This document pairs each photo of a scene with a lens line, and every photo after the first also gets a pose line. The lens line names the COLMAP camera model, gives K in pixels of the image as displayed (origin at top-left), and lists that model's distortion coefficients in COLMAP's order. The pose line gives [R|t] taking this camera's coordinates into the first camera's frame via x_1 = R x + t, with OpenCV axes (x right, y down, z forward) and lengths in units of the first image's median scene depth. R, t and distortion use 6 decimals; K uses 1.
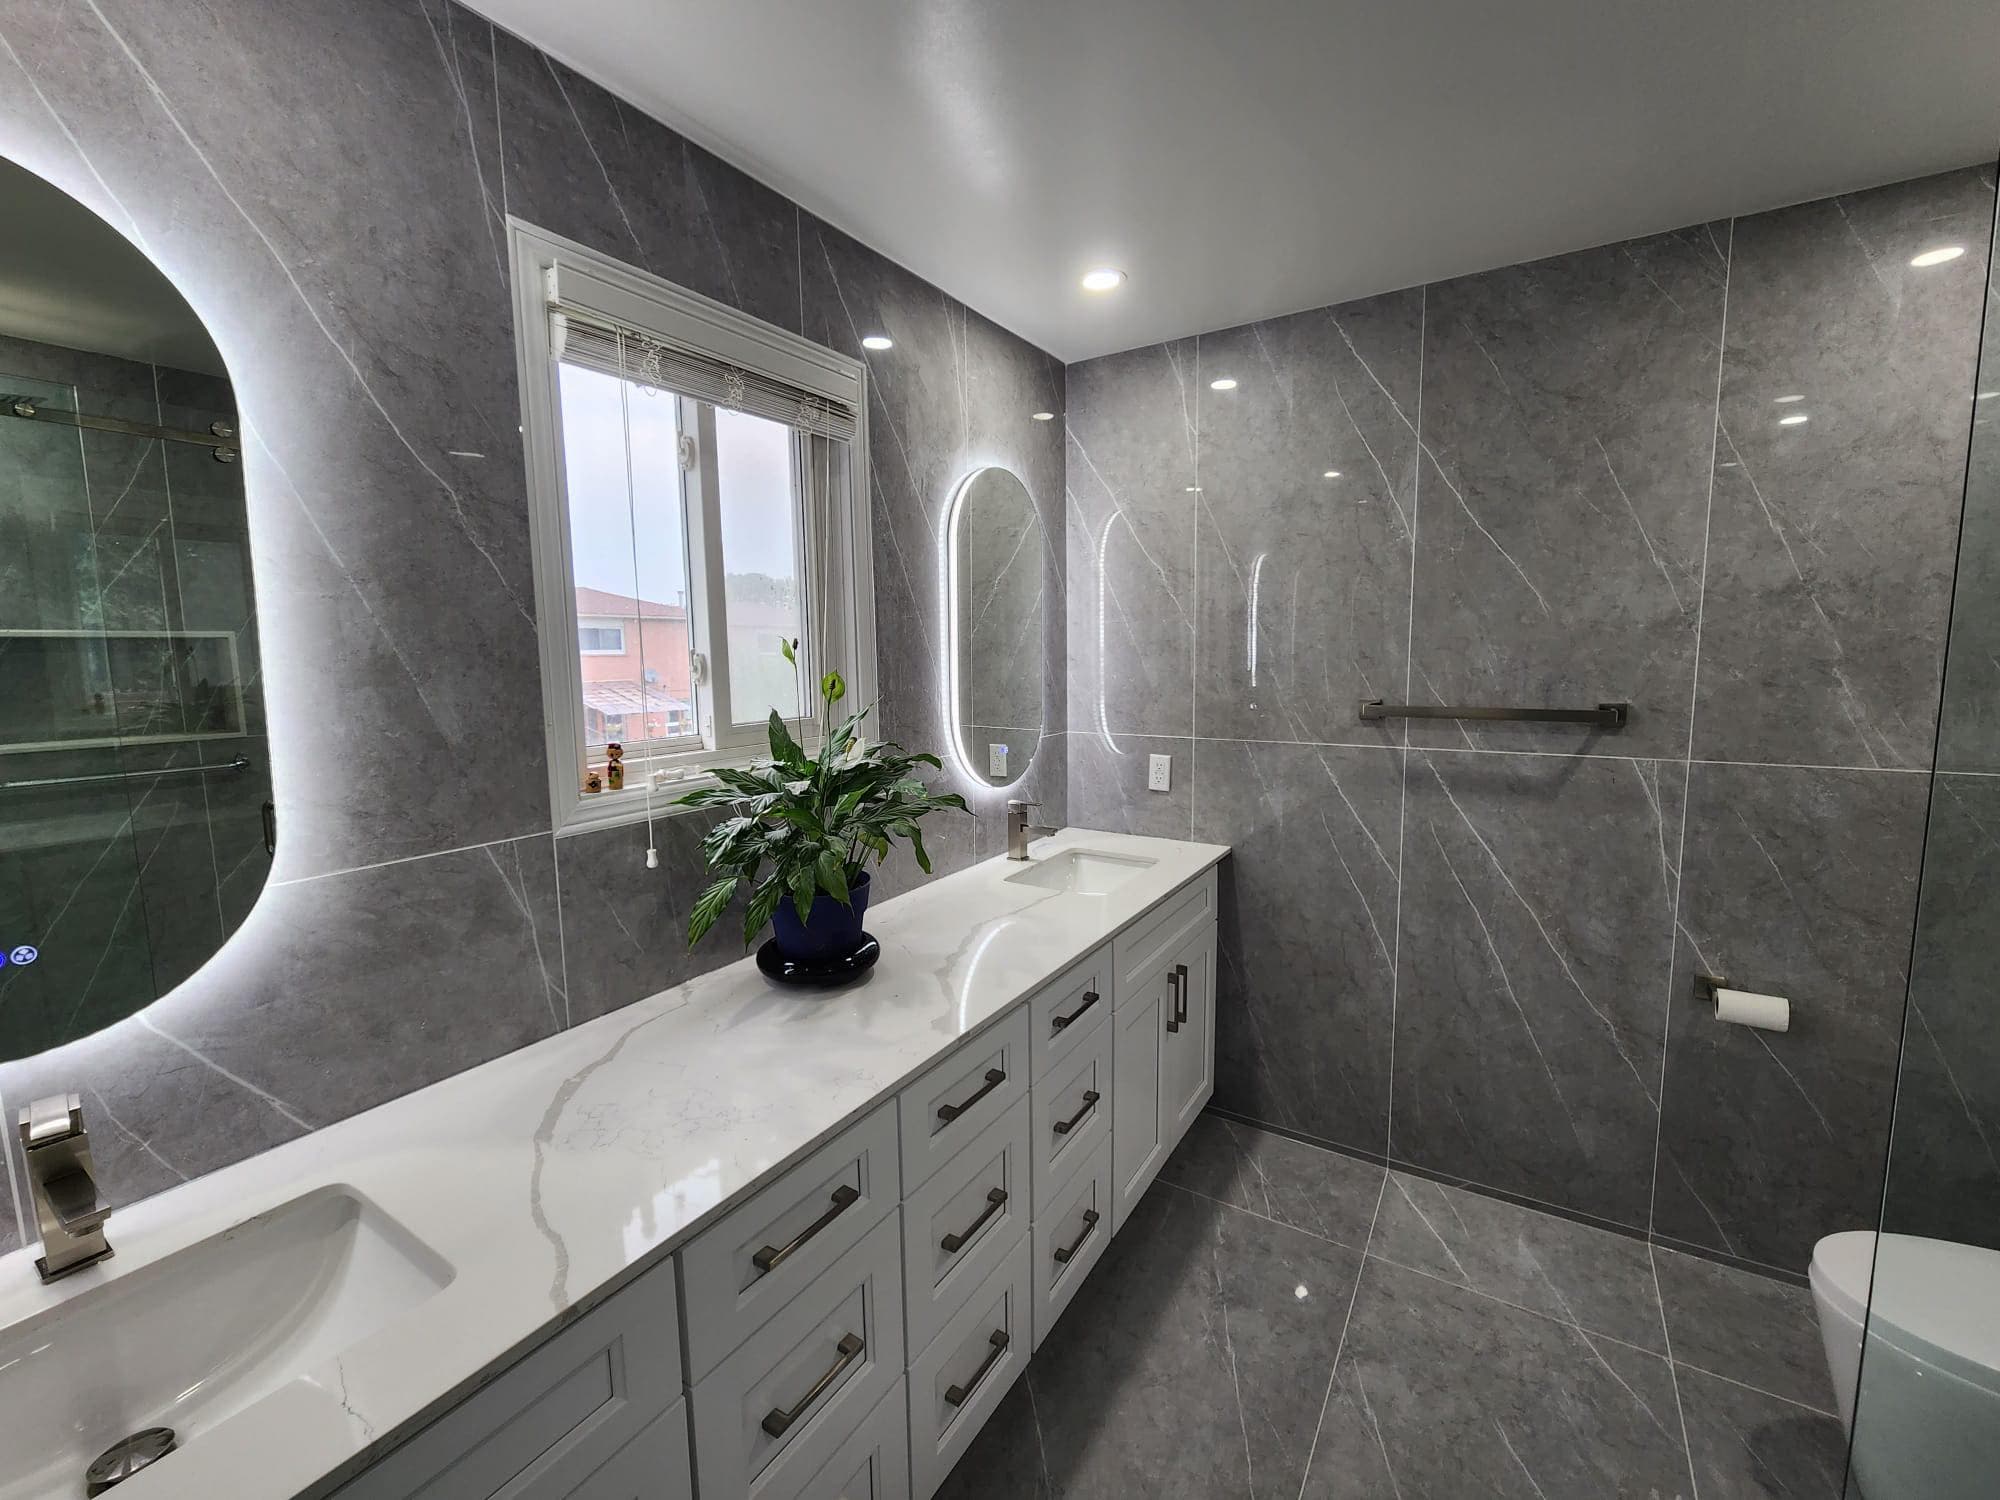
lens RADIAL K [[824.9, 0, 1004.6], [0, 824.9, 748.2], [0, 0, 1]] dist [-0.000112, -0.000575]
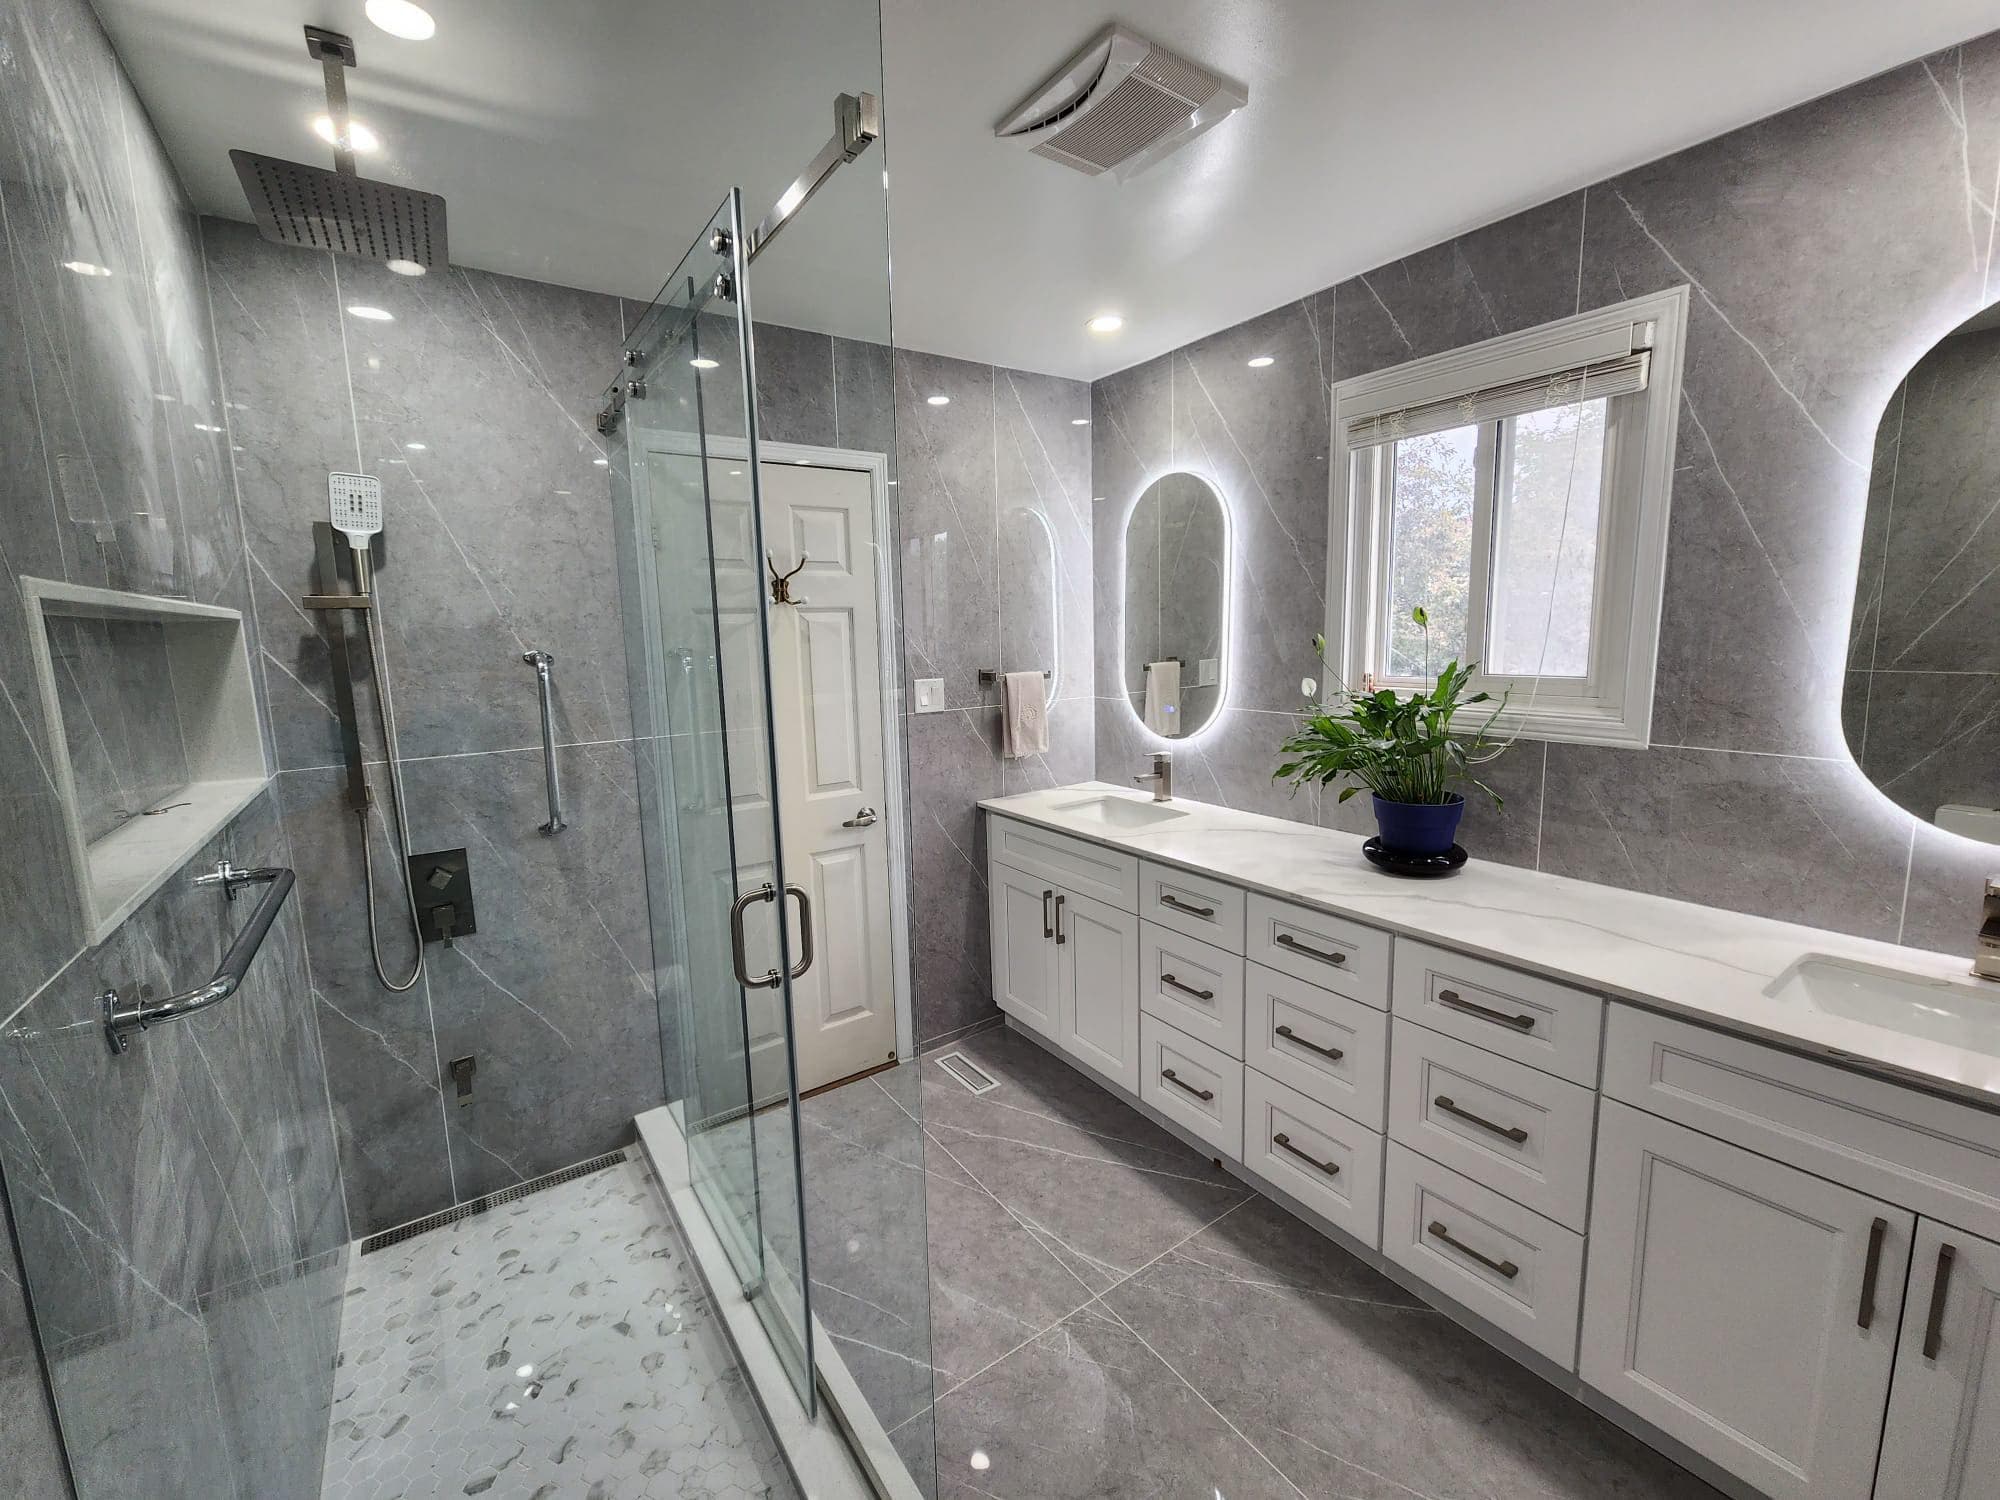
lens RADIAL K [[824.9, 0, 1000.4], [0, 824.9, 748.2], [0, 0, 1]] dist [-0.000112, -0.000575]
pose [[-0.384402, 0.157553, -0.909622, 1.404840], [-0.080006, 0.975936, 0.202850, -0.144648], [0.919692, 0.150751, -0.362547, 1.017855]]
